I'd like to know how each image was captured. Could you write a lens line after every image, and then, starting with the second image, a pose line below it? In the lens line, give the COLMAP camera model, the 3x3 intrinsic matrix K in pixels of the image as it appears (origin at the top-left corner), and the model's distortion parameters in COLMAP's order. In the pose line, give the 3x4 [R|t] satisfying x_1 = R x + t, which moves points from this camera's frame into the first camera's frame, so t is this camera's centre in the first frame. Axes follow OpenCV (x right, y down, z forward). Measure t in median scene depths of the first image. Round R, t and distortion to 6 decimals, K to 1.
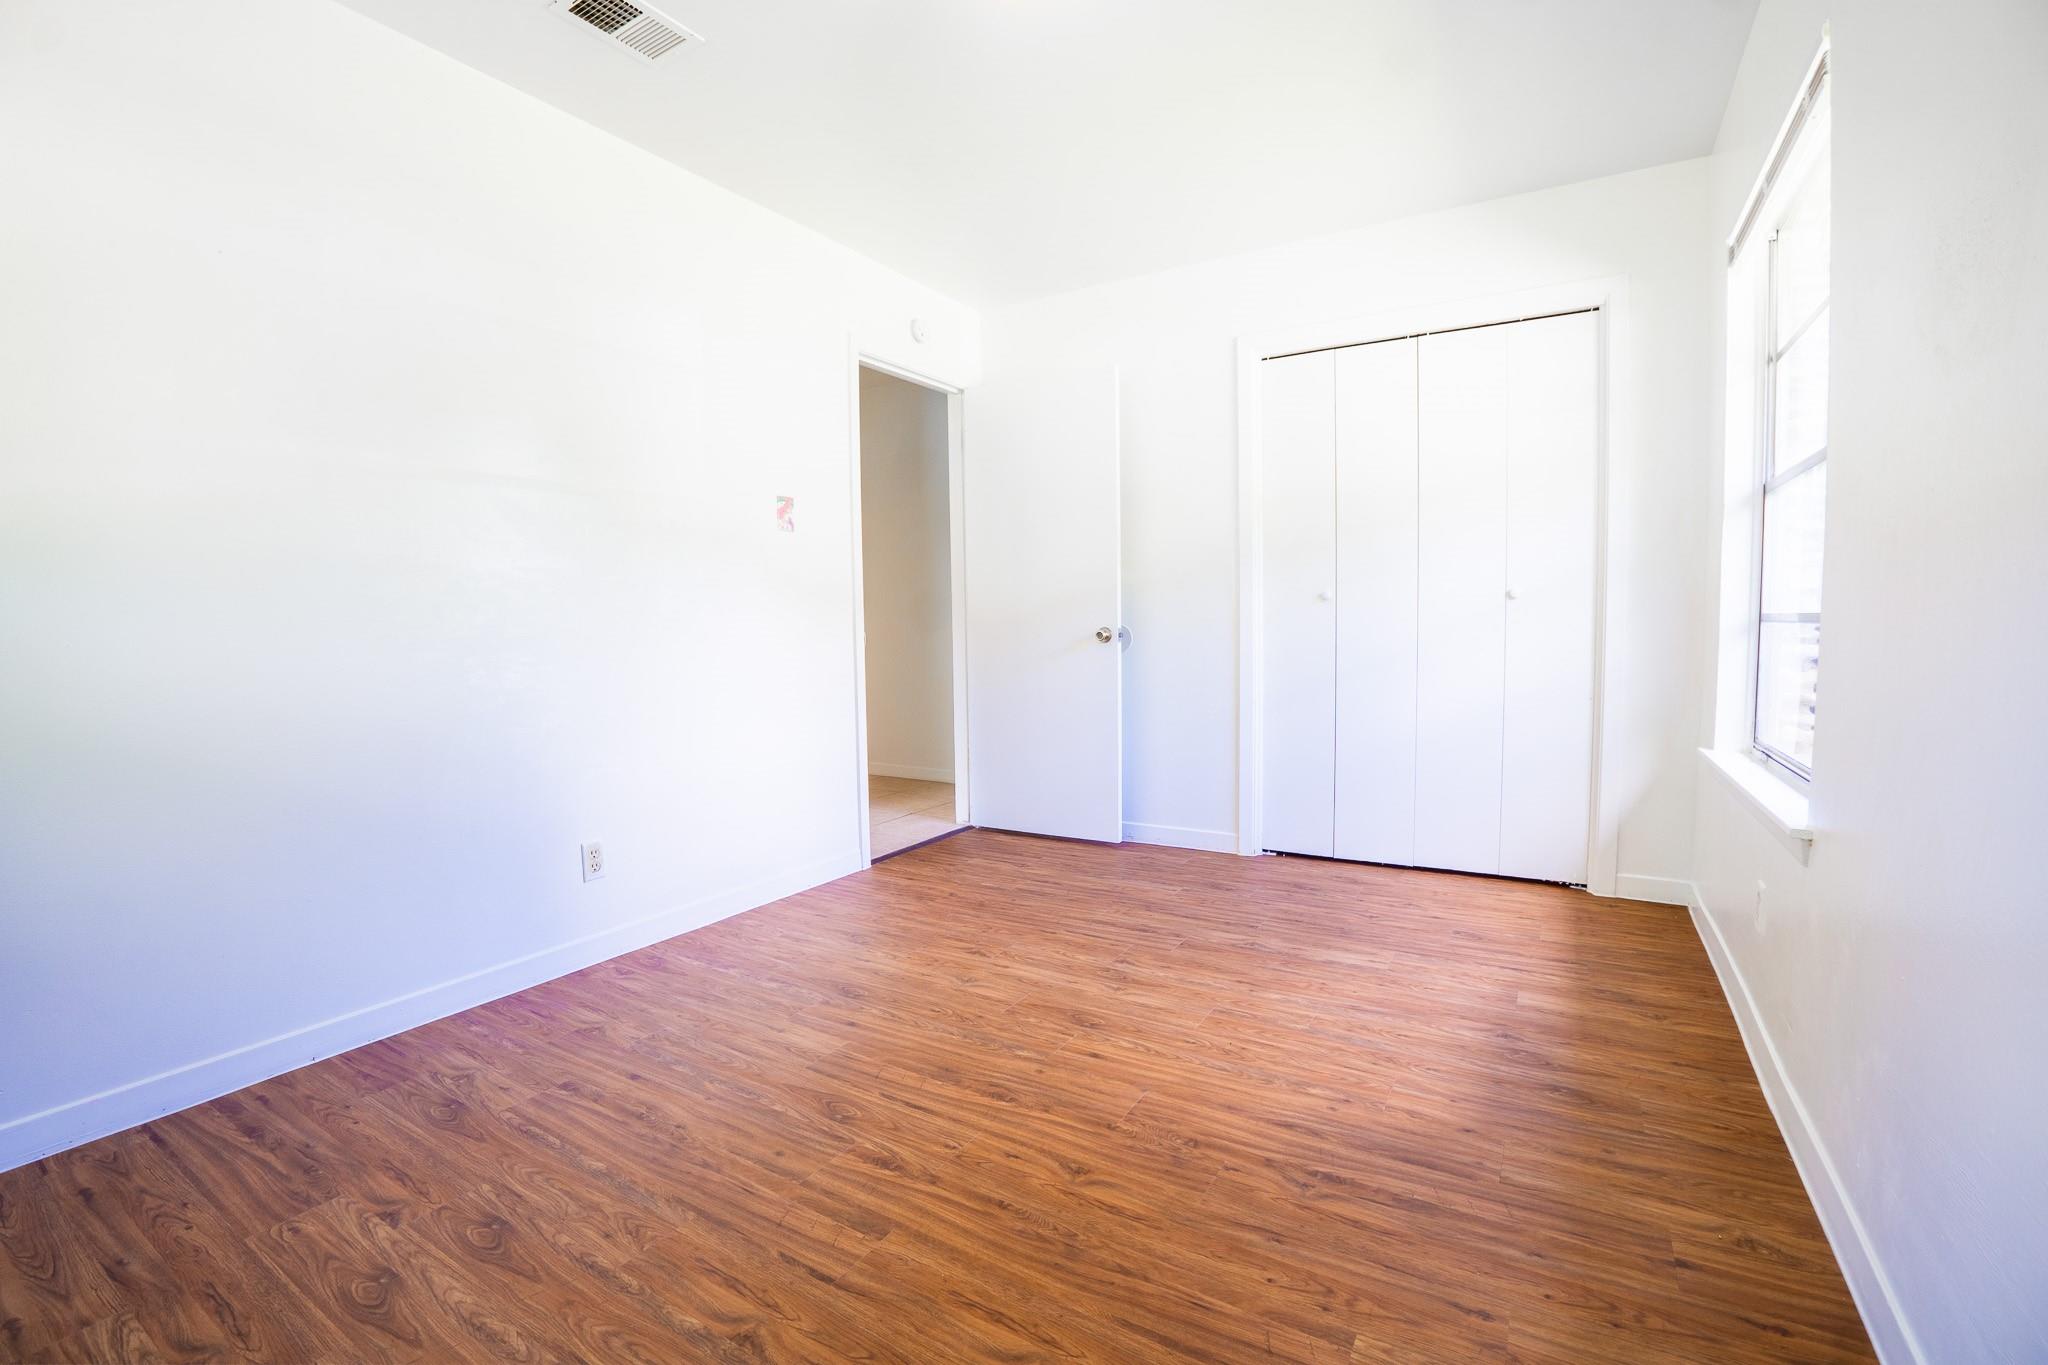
lens RADIAL K [[911.3, 0, 1029.8], [0, 911.3, 671.5], [0, 0, 1]] dist [-0.078672, 0.021141]
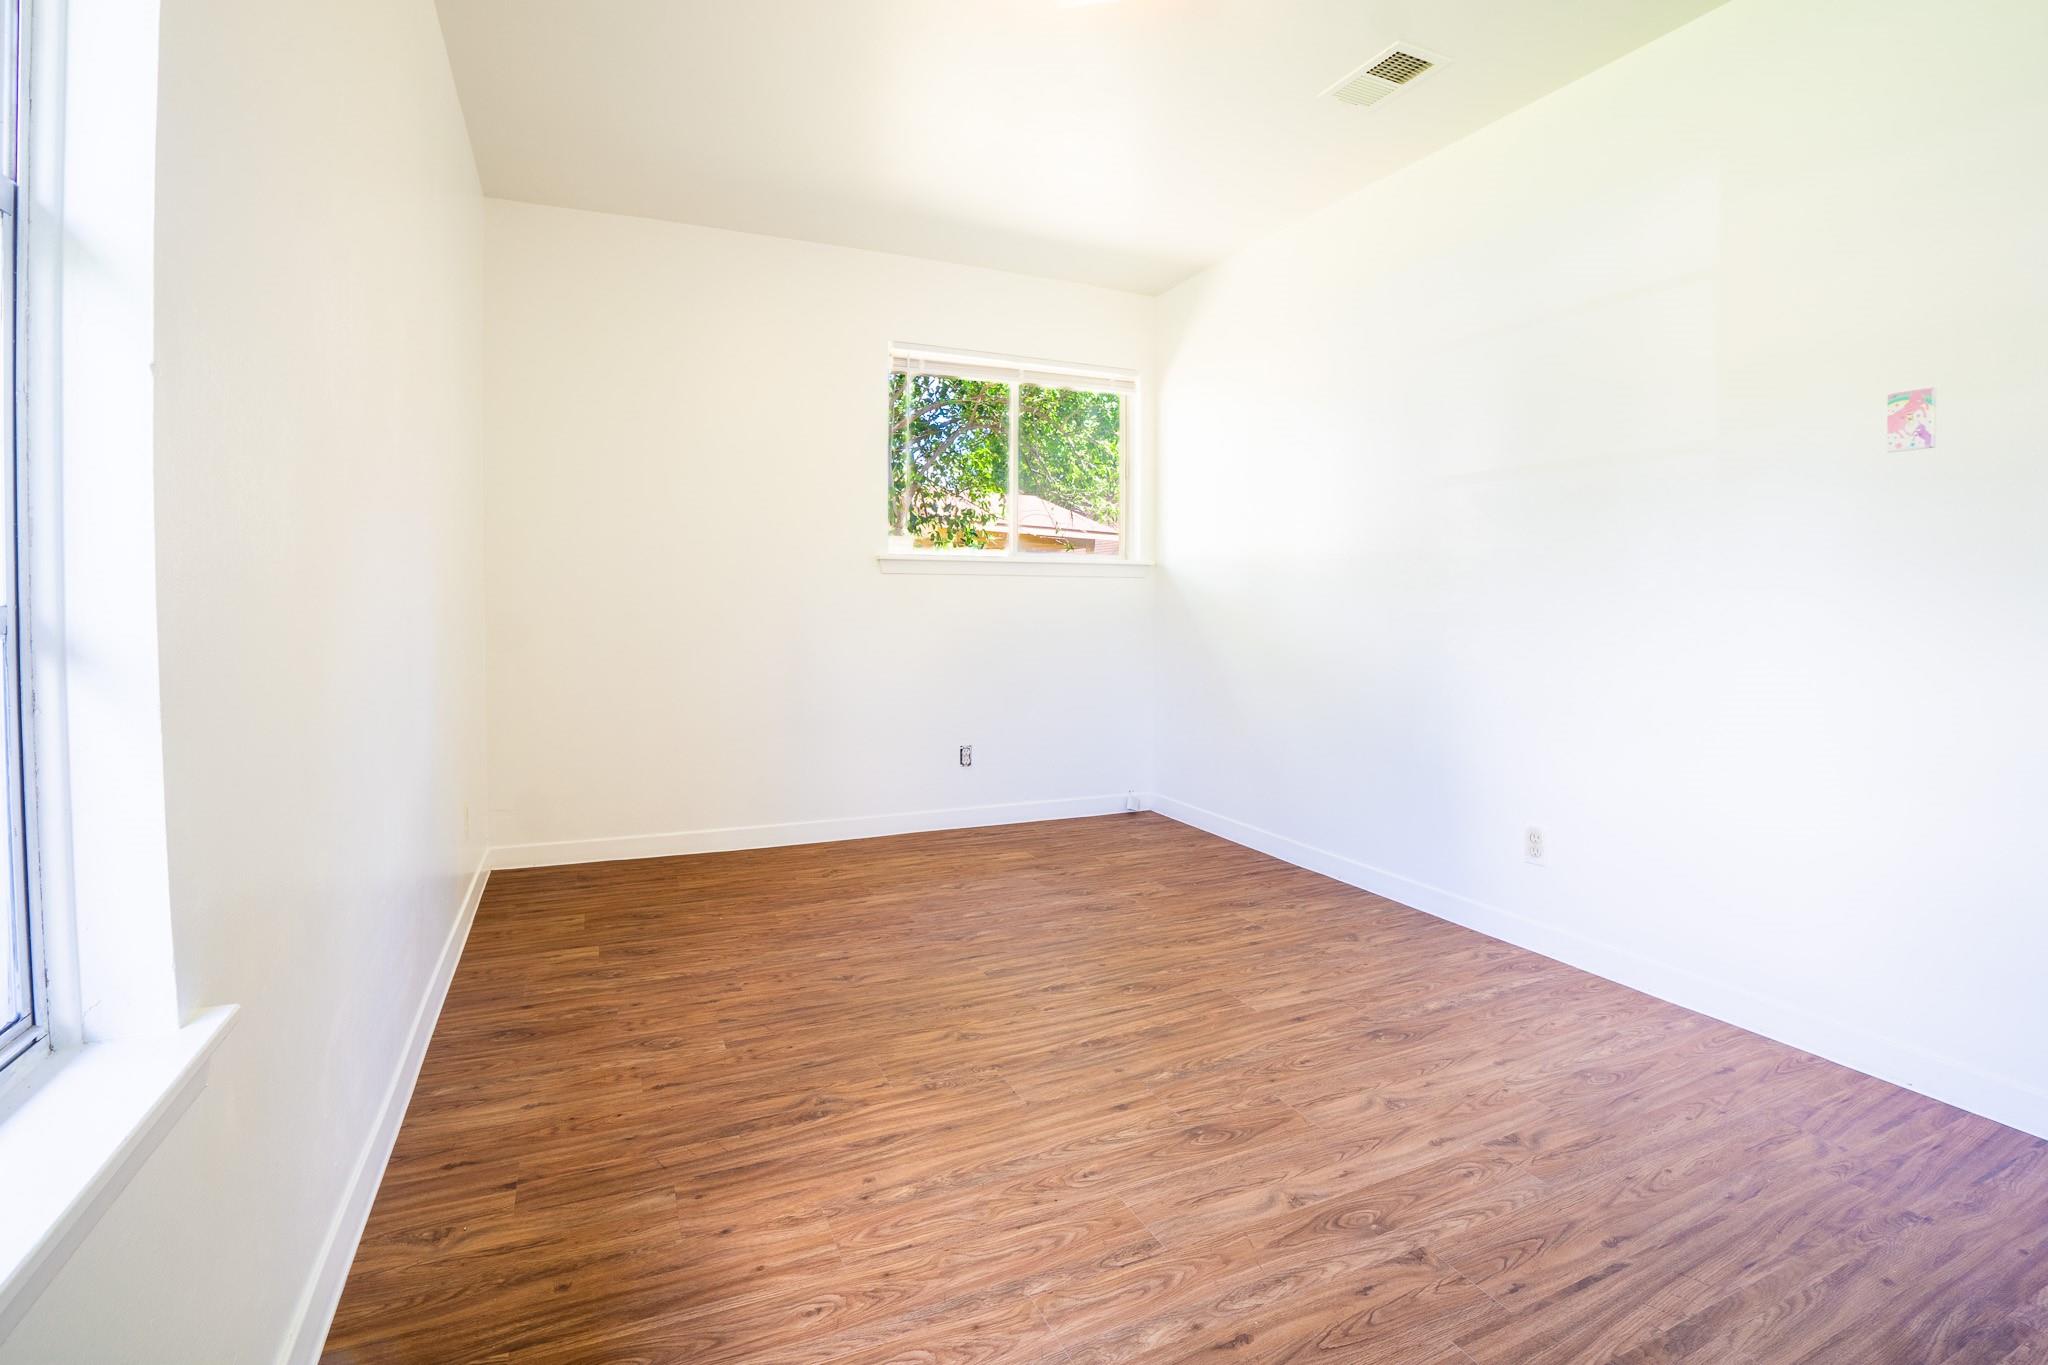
lens RADIAL K [[915.9, 0, 970.2], [0, 915.9, 628.8], [0, 0, 1]] dist [-0.075390, 0.016955]
pose [[-0.599125, 0.035158, -0.799883, 0.676329], [-0.042150, 0.996265, 0.075361, -0.074888], [0.799545, 0.078866, -0.595406, 1.101482]]
